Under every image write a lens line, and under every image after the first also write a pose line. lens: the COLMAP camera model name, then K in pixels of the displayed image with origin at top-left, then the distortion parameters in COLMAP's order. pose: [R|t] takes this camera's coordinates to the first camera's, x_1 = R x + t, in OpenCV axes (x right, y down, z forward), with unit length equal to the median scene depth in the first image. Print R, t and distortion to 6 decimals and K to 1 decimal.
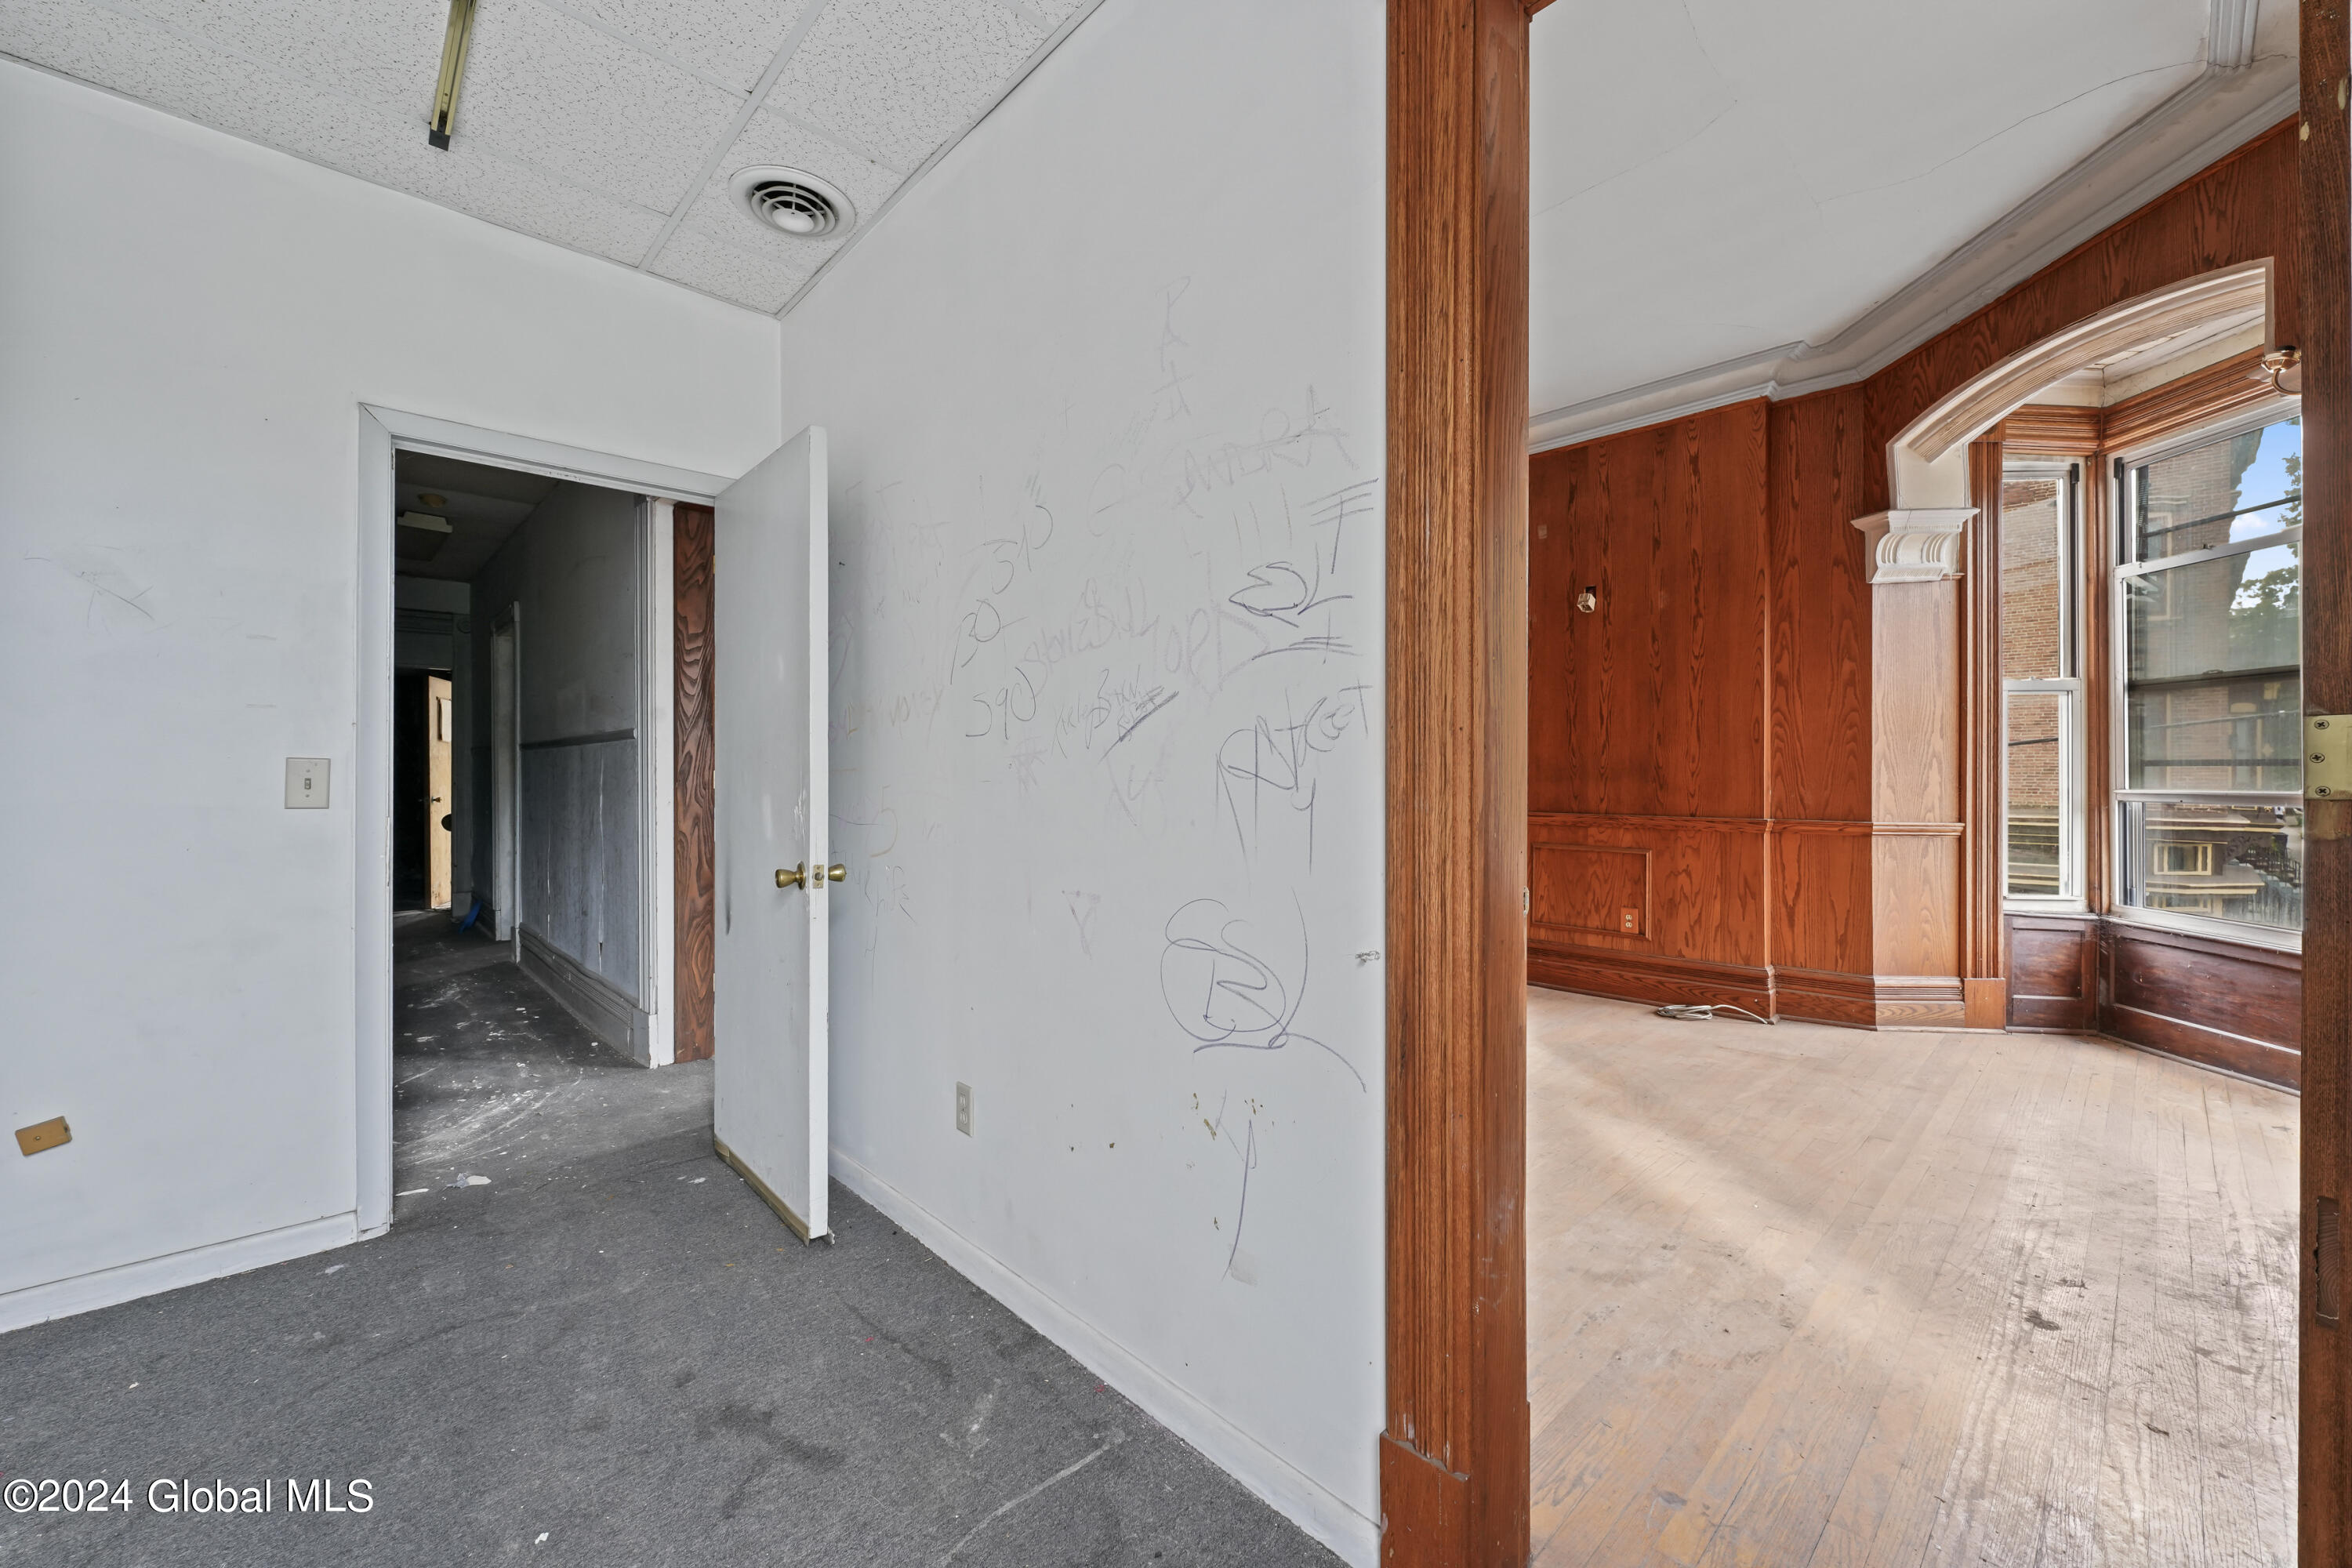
lens RADIAL K [[937.6, 0, 1173.3], [0, 937.6, 776.2], [0, 0, 1]] dist [0.001374, -0.000378]
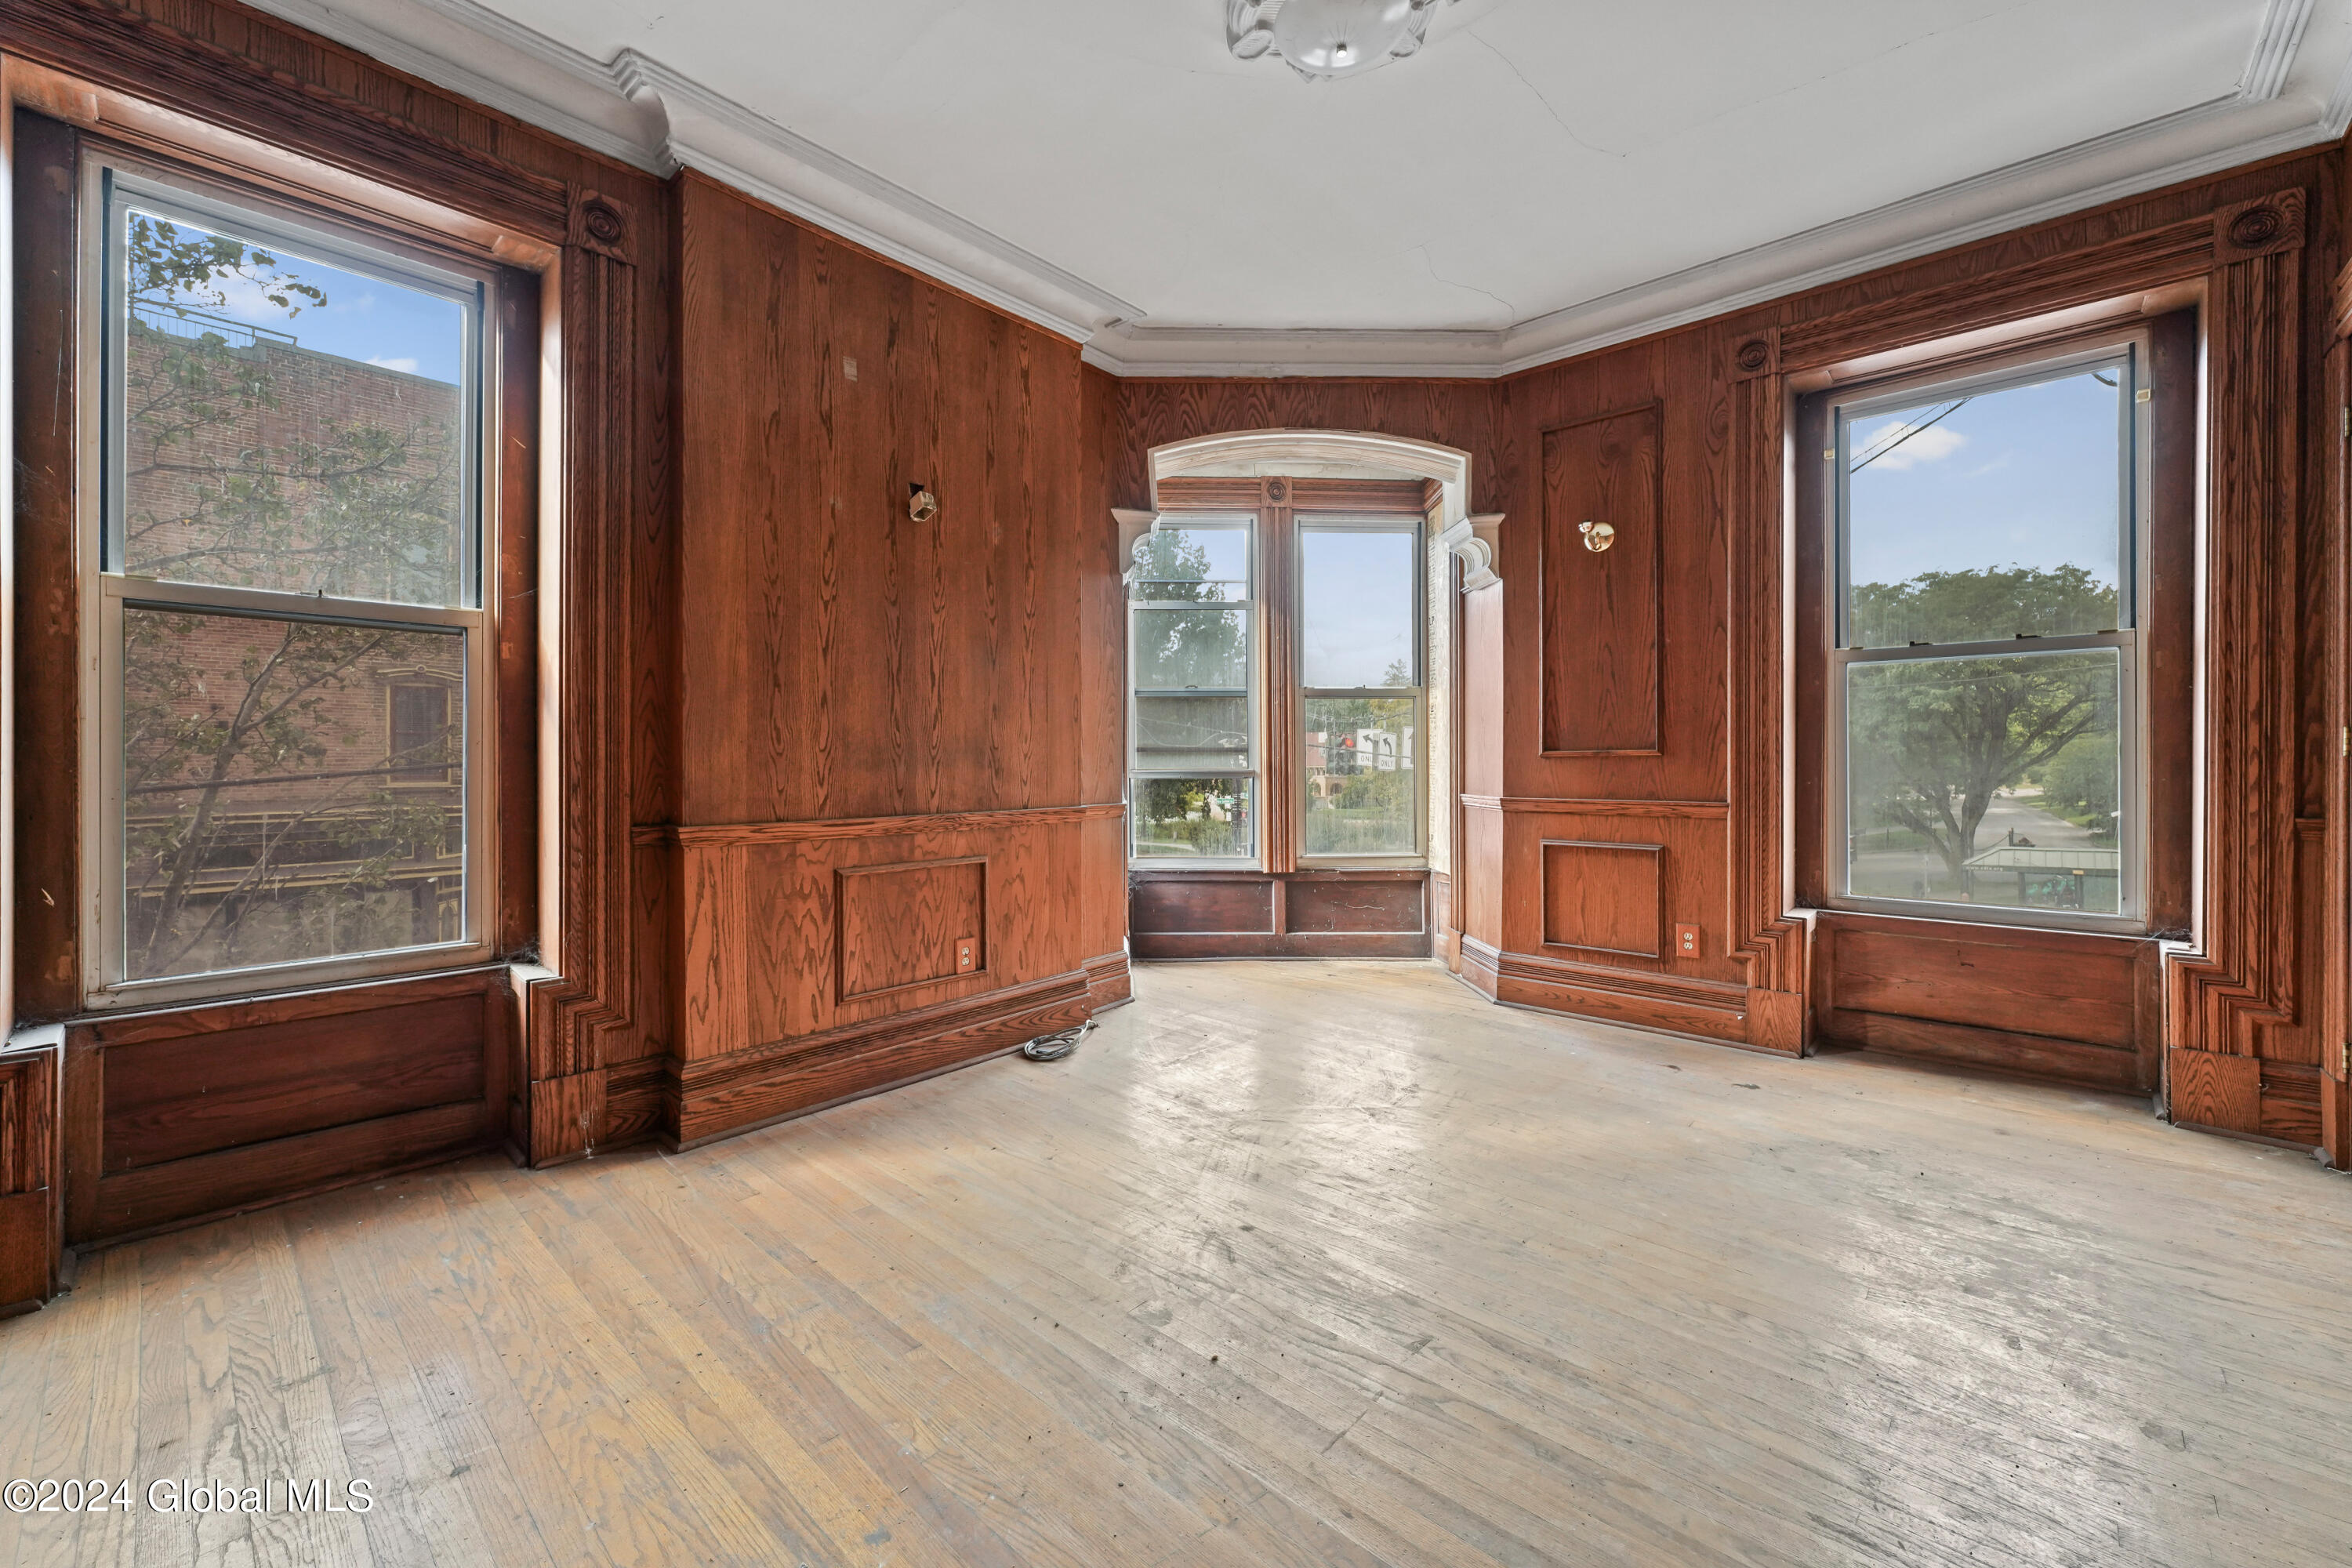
lens RADIAL K [[937.6, 0, 1181.6], [0, 937.6, 762.3], [0, 0, 1]] dist [0.001374, -0.000378]
pose [[-0.078079, -0.000360, 0.996947, -0.270216], [0.007025, 0.999975, 0.000911, 0.002611], [-0.996922, 0.007074, -0.078075, 0.910826]]
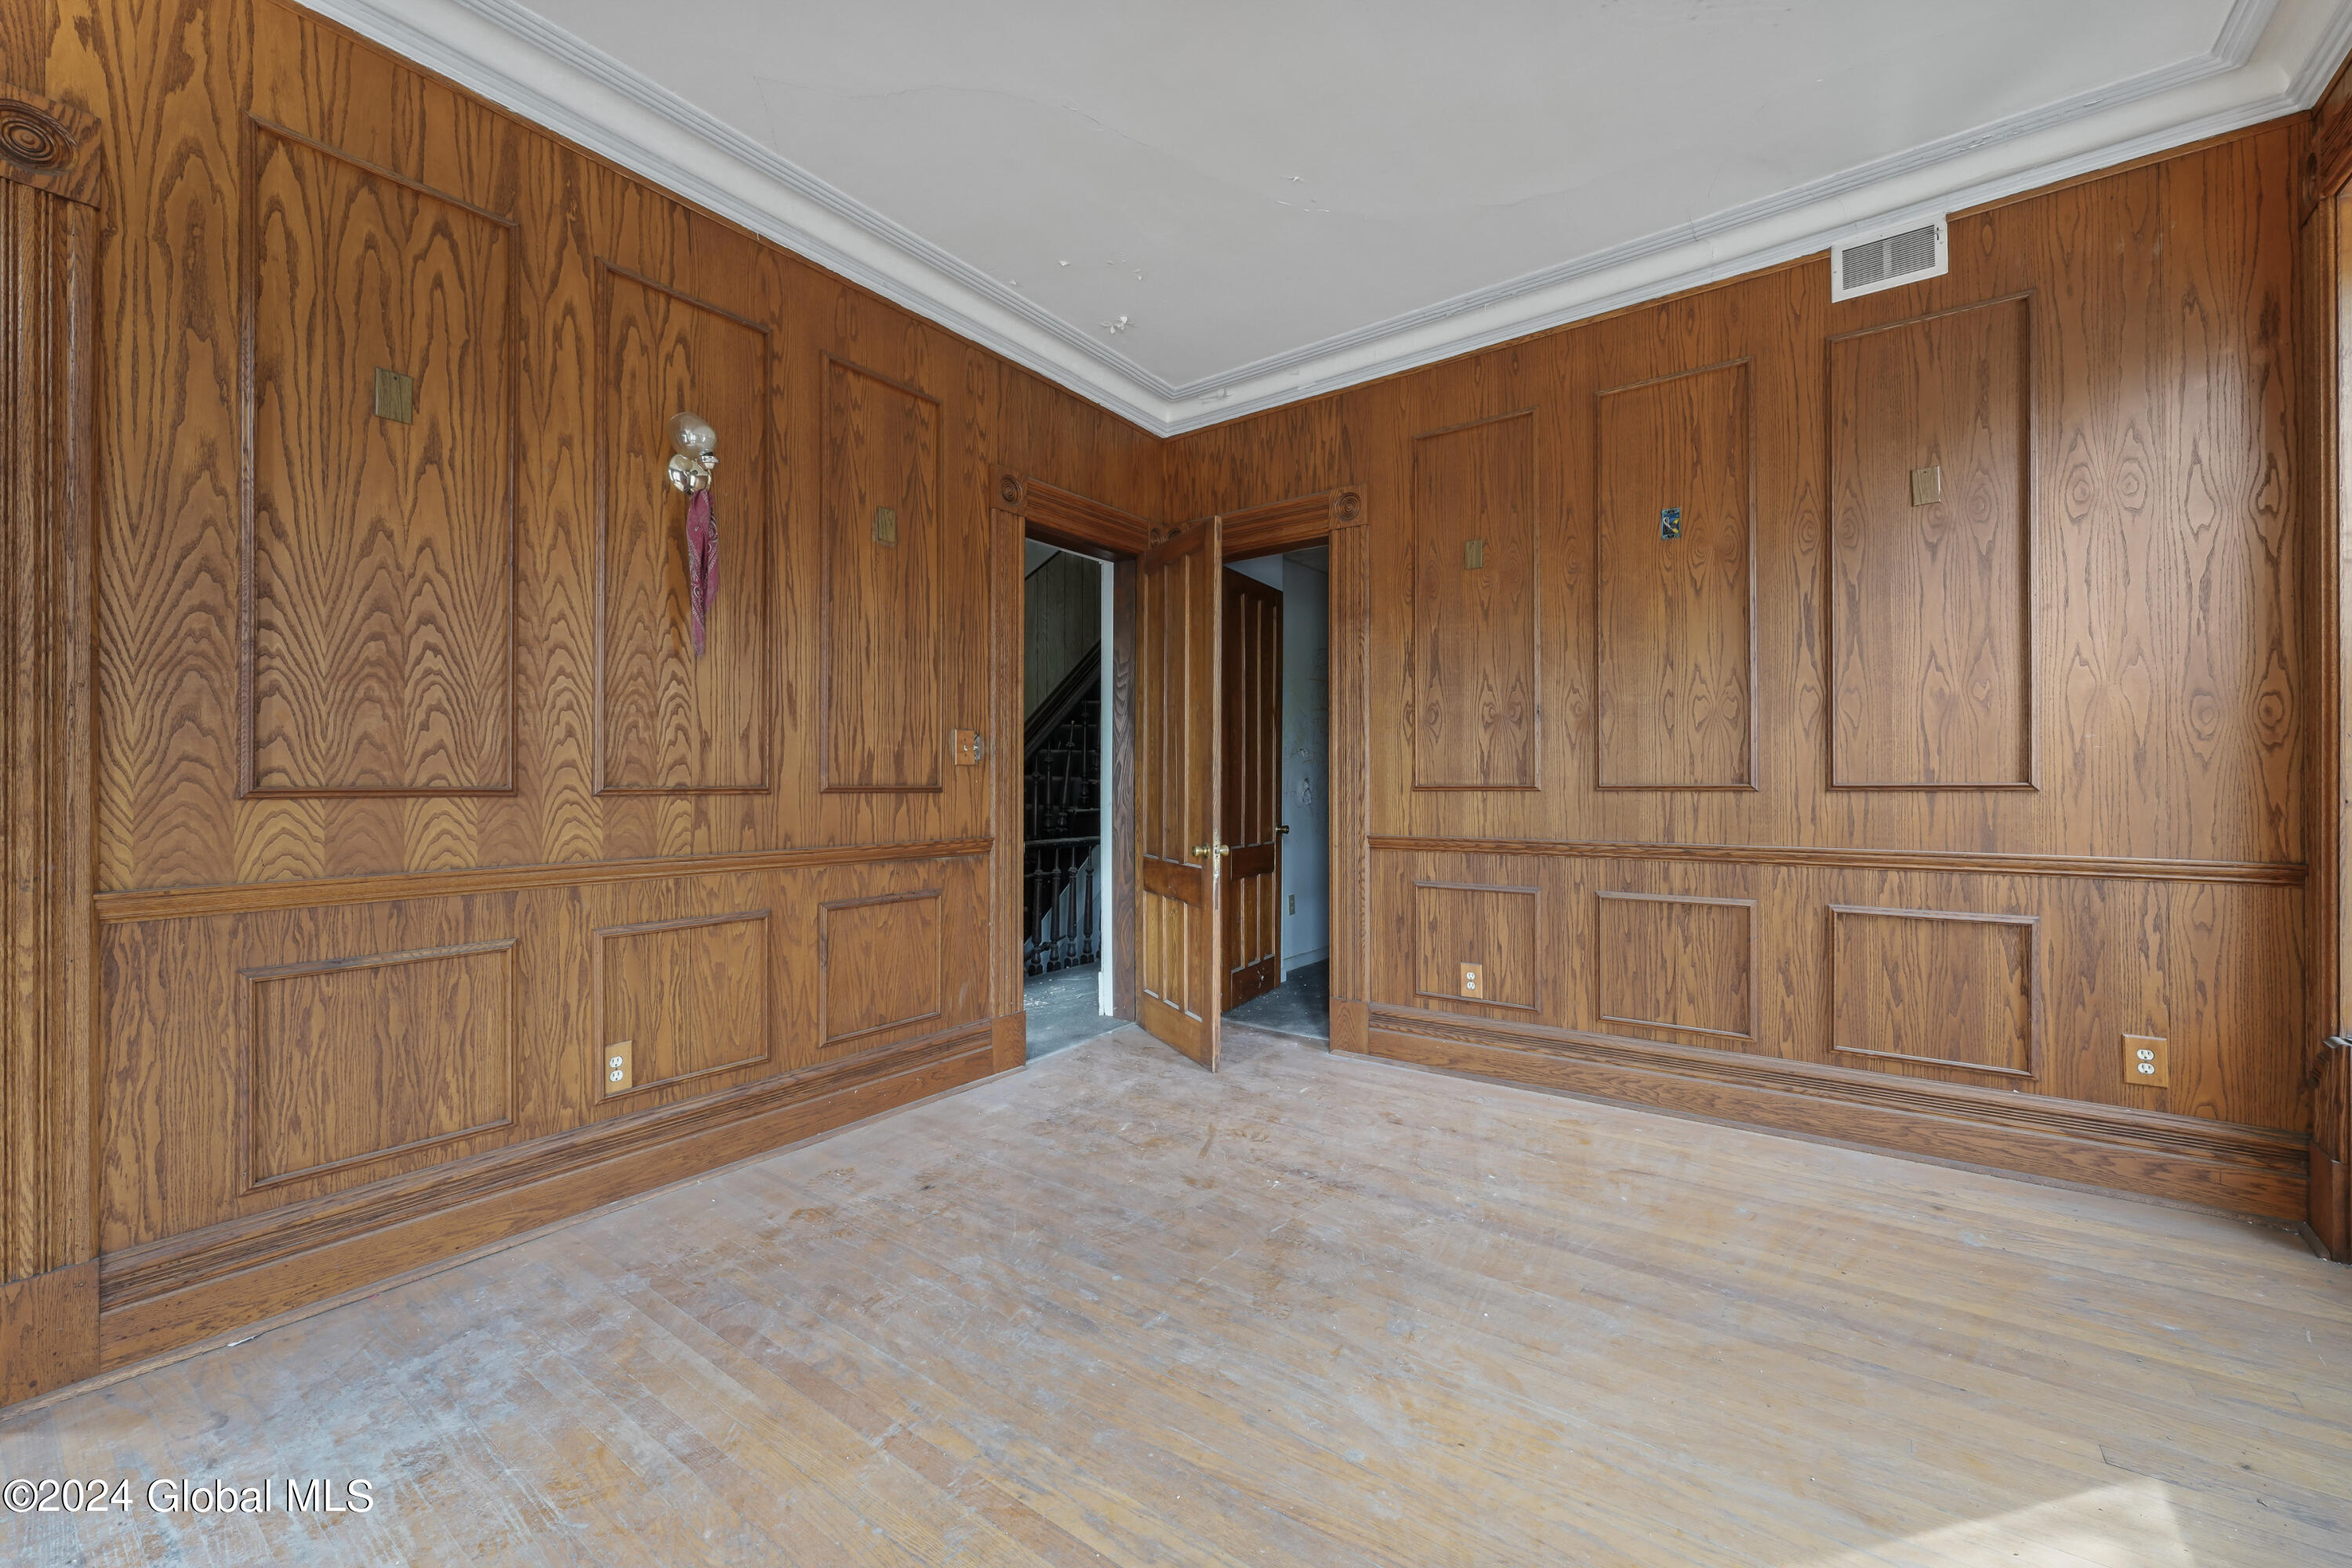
lens RADIAL K [[937.6, 0, 1172.6], [0, 937.6, 778.4], [0, 0, 1]] dist [0.001374, -0.000378]
pose [[0.182401, 0.000216, -0.983224, 0.560346], [-0.004203, 0.999991, -0.000560, -0.003926], [0.983215, 0.004234, 0.182400, 0.700892]]
